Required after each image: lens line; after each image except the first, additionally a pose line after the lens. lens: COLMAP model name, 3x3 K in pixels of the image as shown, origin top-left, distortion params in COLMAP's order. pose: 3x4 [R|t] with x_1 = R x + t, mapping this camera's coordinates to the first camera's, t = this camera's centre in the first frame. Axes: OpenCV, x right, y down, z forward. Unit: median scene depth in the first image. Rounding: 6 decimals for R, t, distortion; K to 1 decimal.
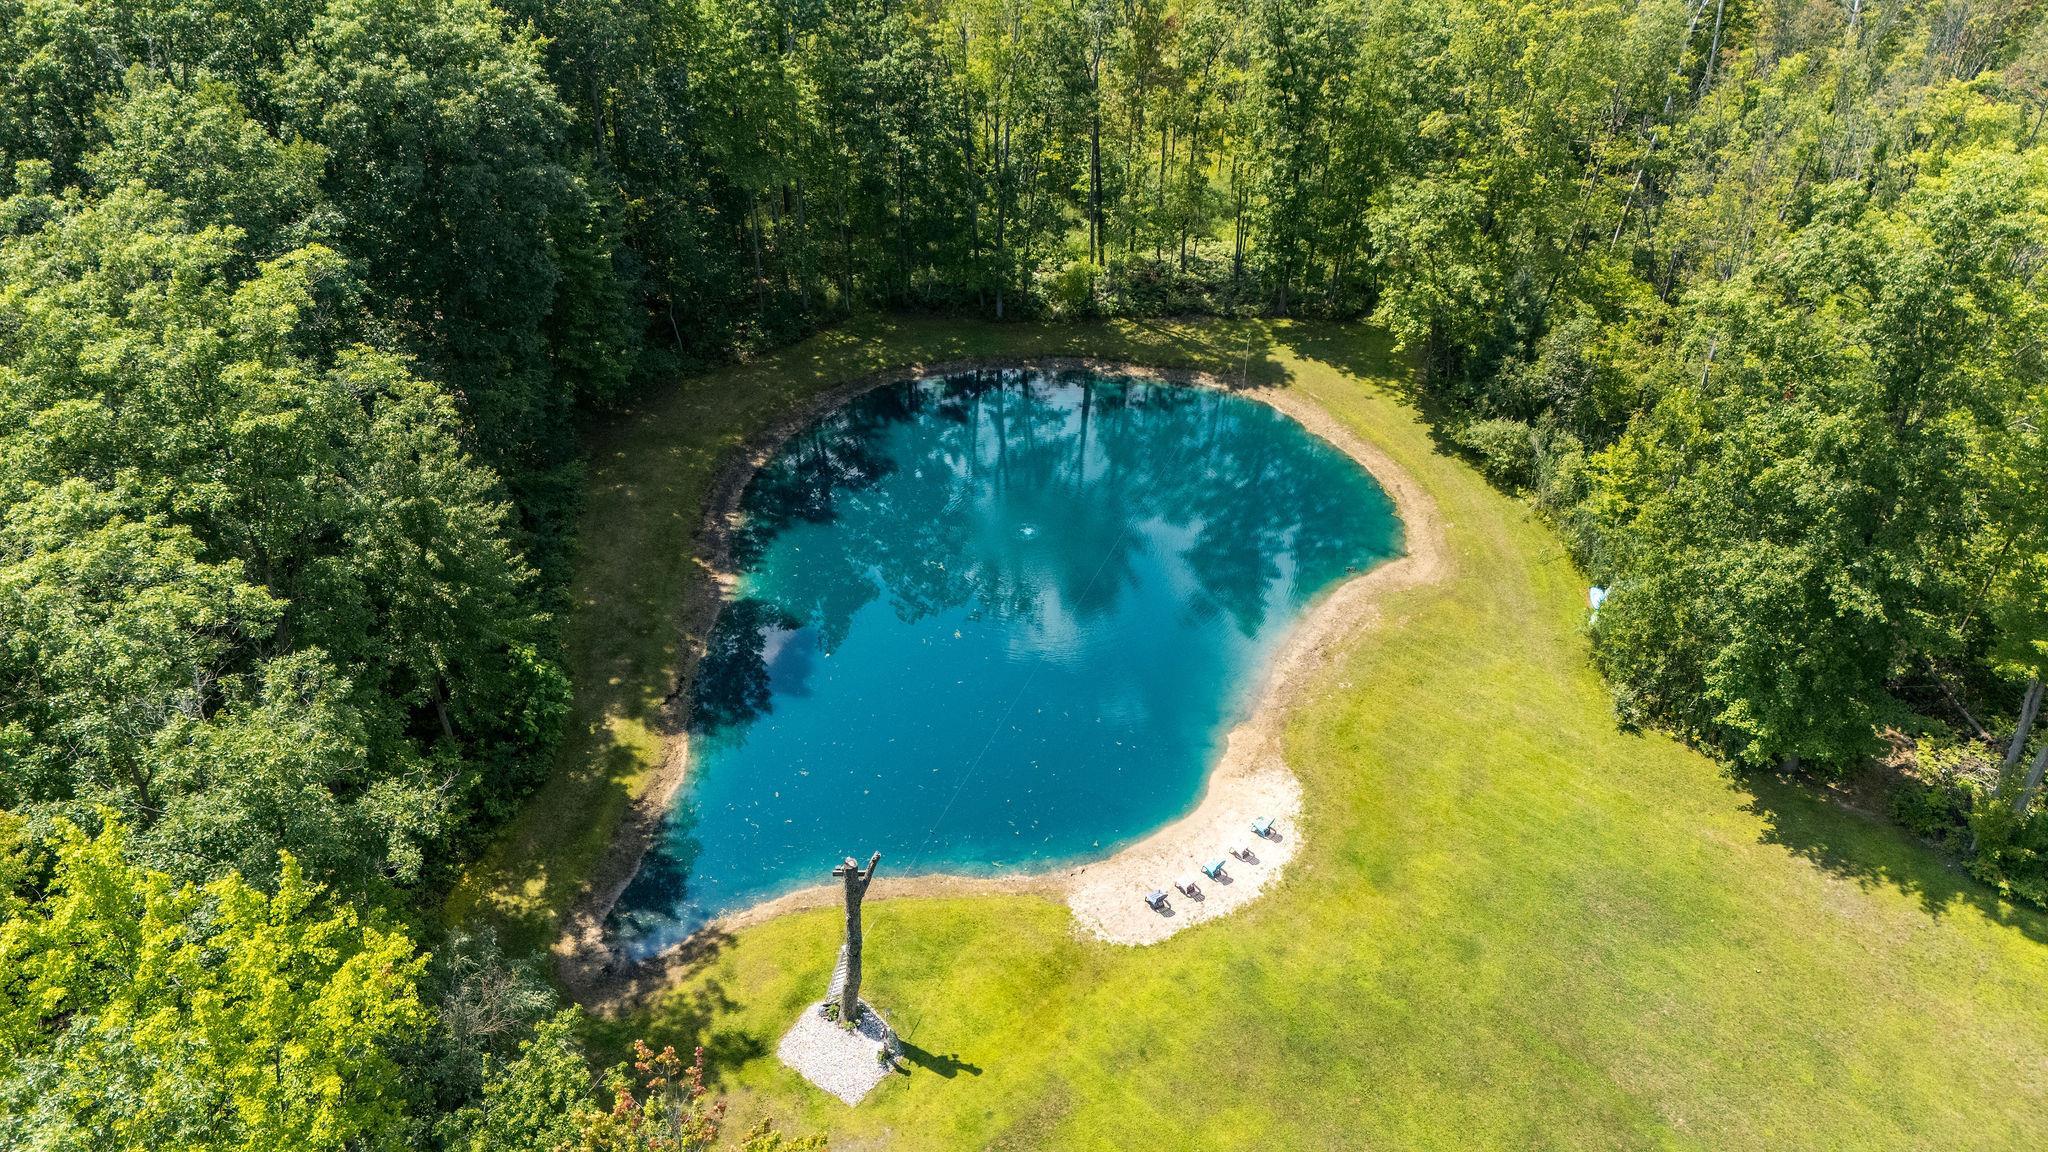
lens RADIAL K [[1483.2, 0, 1019.2], [0, 1483.2, 596.1], [0, 0, 1]] dist [0.111708, -0.148285]
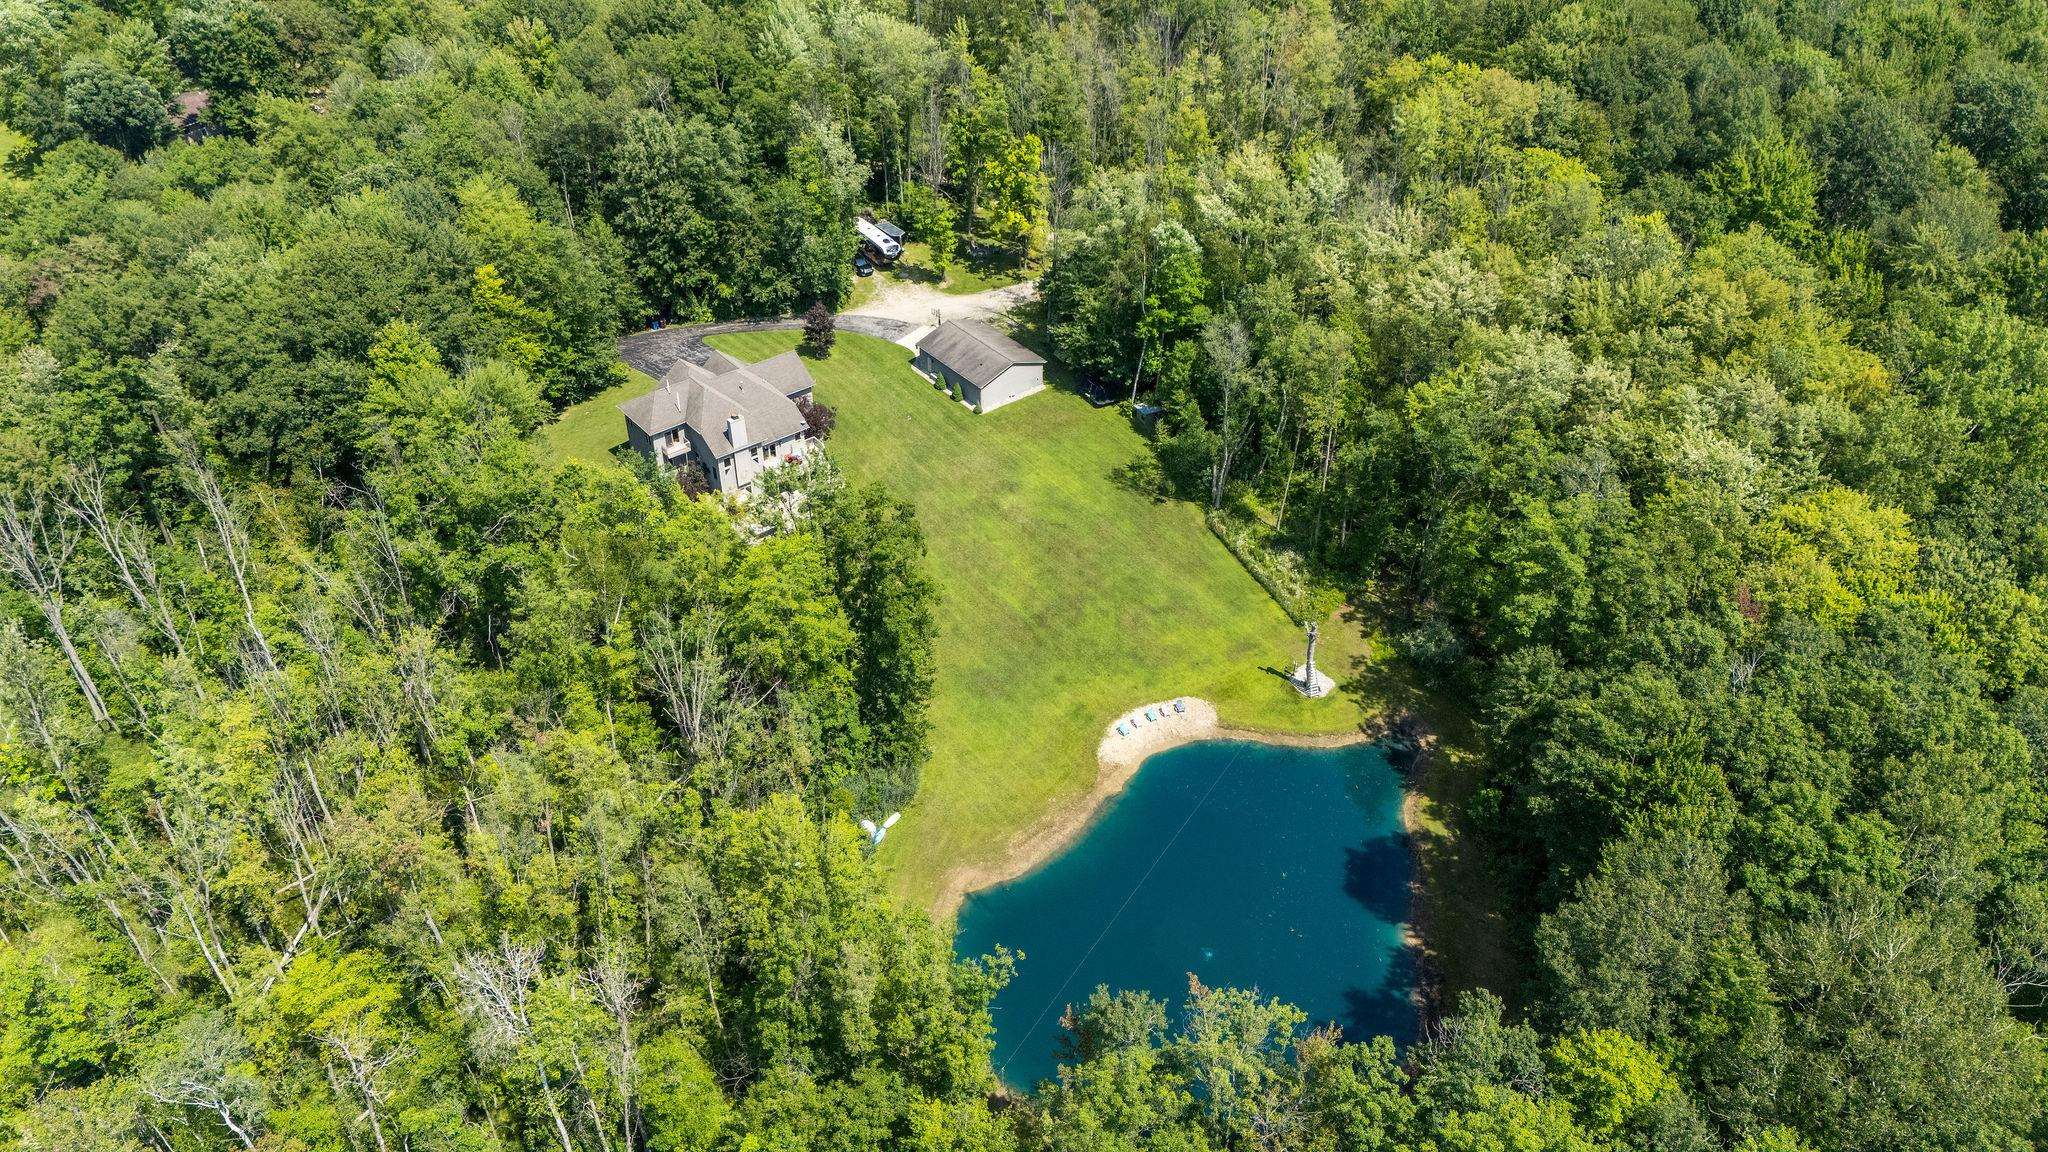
lens RADIAL K [[1483.2, 0, 1019.2], [0, 1483.2, 596.1], [0, 0, 1]] dist [0.111708, -0.148285]
pose [[-0.982707, -0.127010, 0.134743, 0.046396], [0.100317, 0.246465, 0.963946, -2.060671], [-0.155640, 0.960793, -0.229462, 1.359158]]
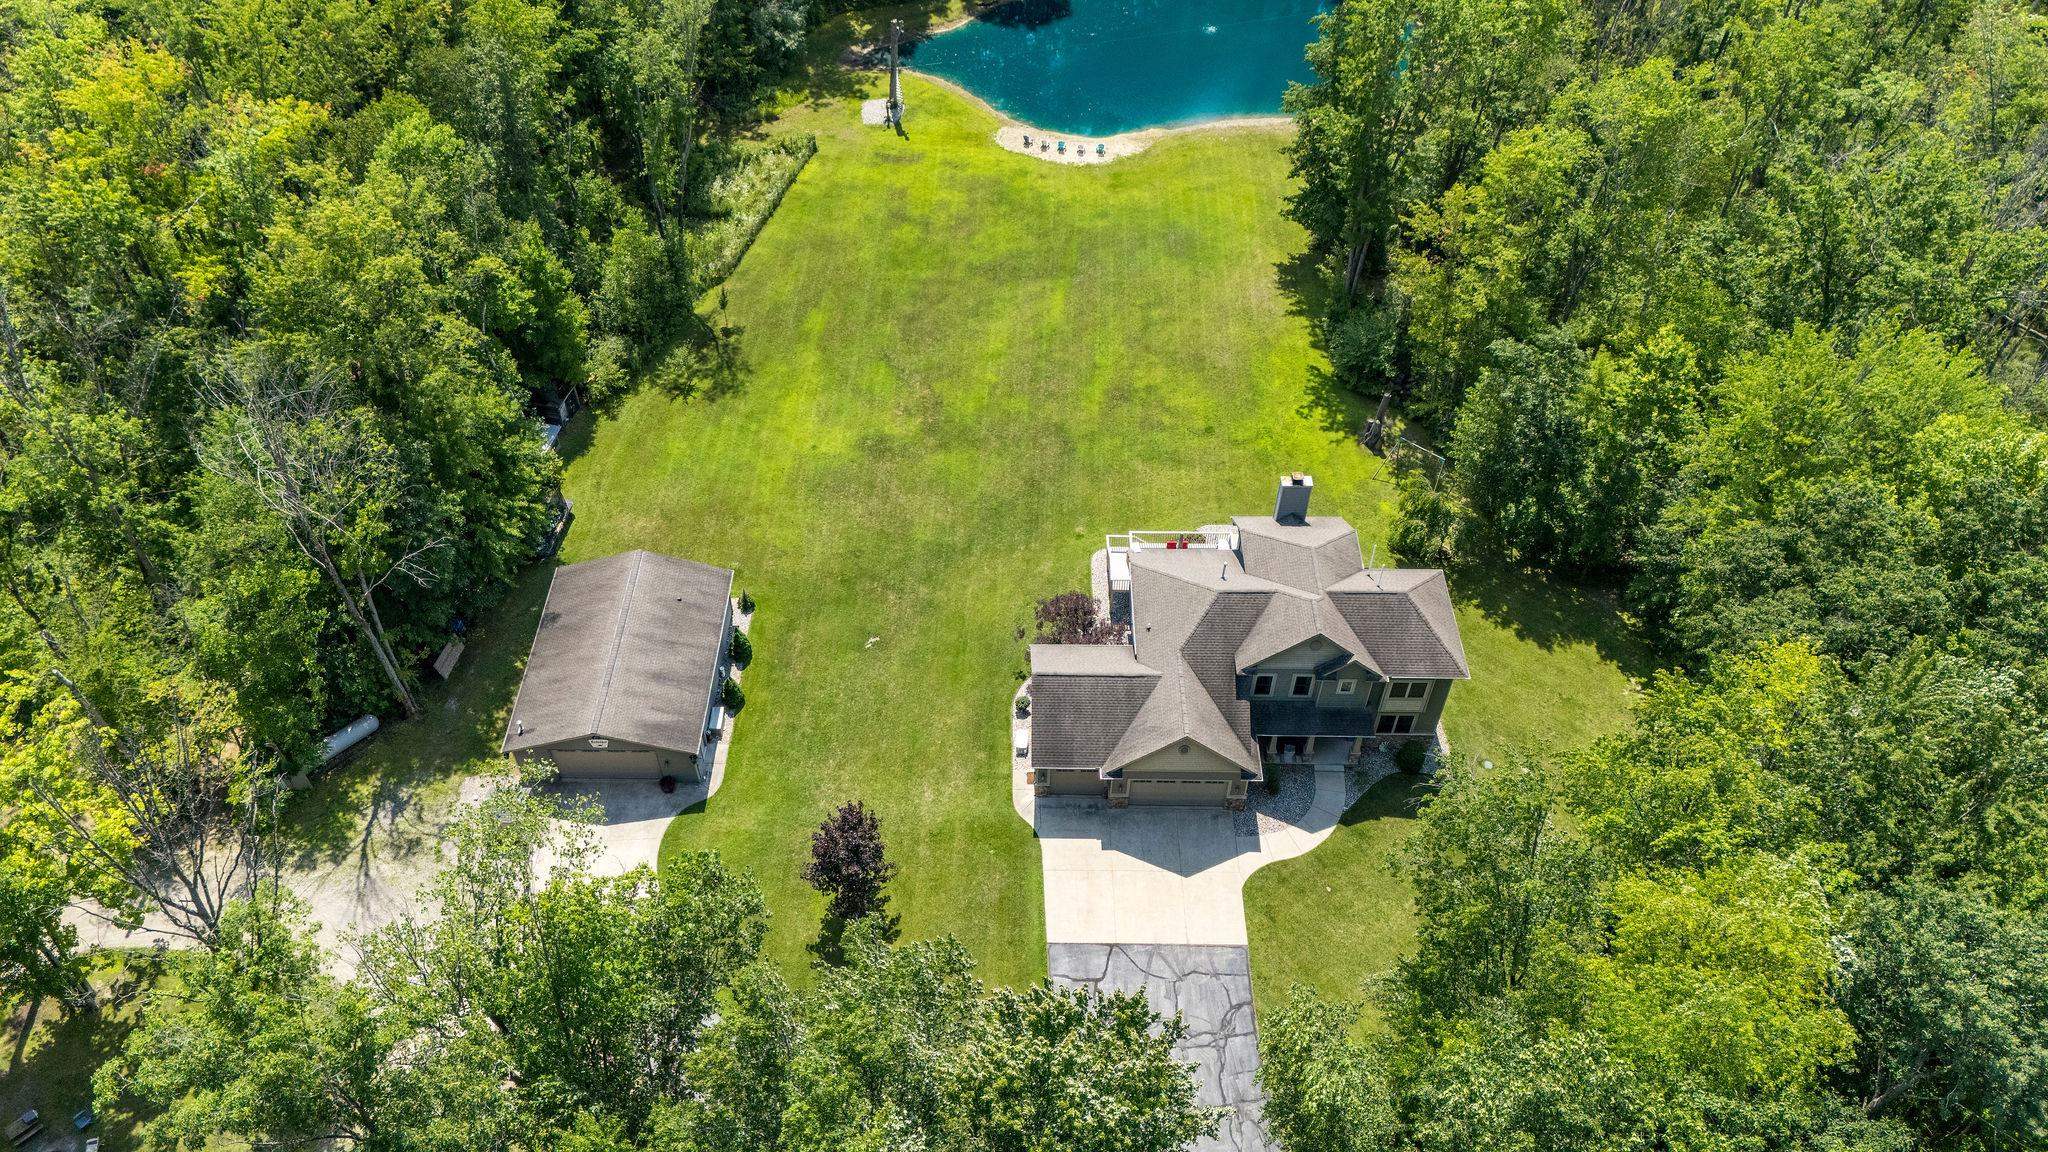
lens RADIAL K [[1504.1, 0, 1024.0], [0, 1504.1, 576.0], [0, 0, 1]] dist [0.097881, -0.146747]
pose [[0.641967, 0.567960, -0.515072, 1.509079], [-0.474370, 0.821982, 0.315147, 0.033853], [0.602371, 0.042021, 0.797109, -0.688151]]
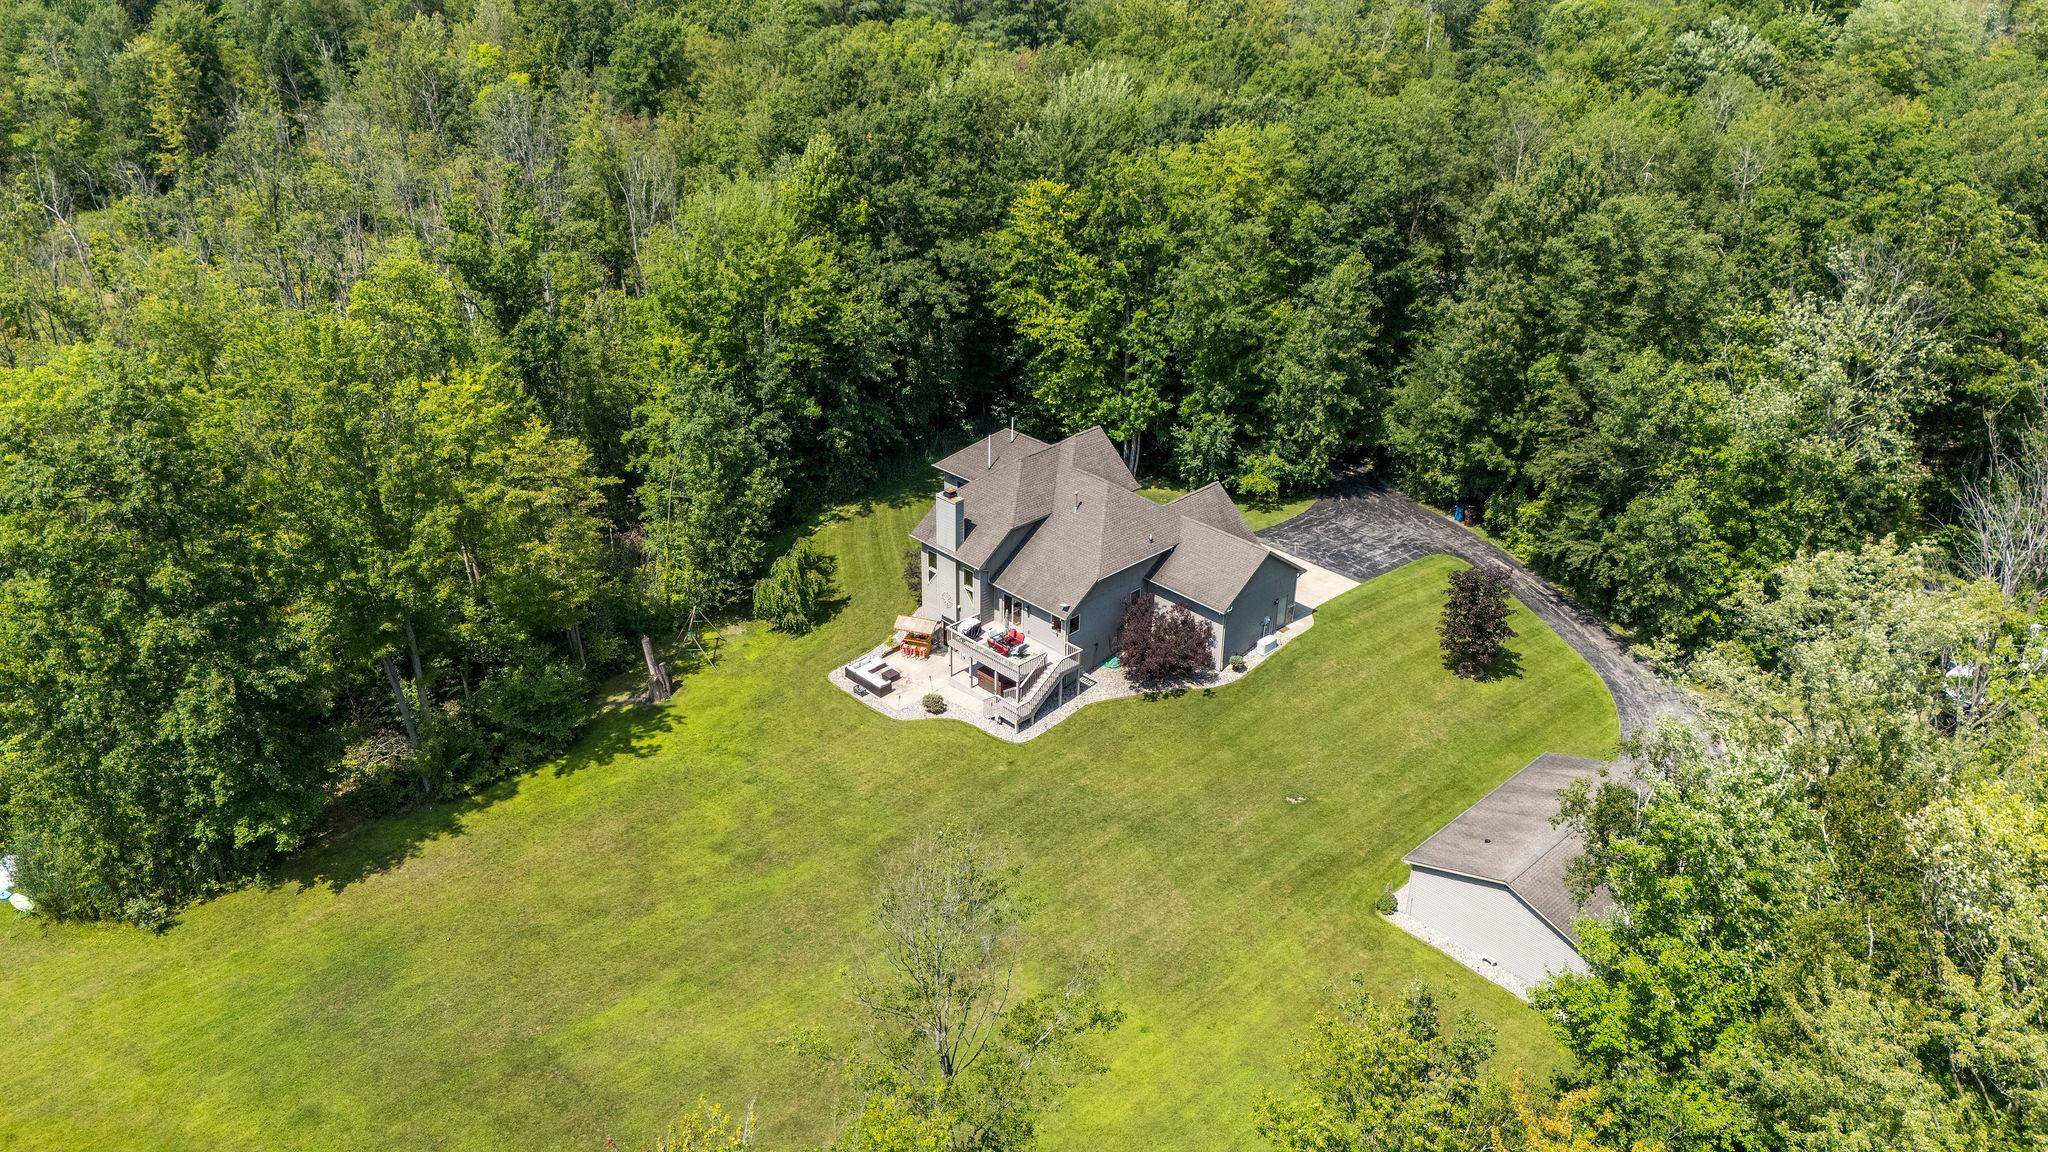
lens RADIAL K [[1483.2, 0, 1019.2], [0, 1483.2, 596.1], [0, 0, 1]] dist [0.111708, -0.148285]
pose [[0.099536, -0.476366, 0.873595, -0.386352], [0.595803, 0.731701, 0.331107, -0.084049], [-0.796938, 0.487533, 0.356652, 0.035952]]
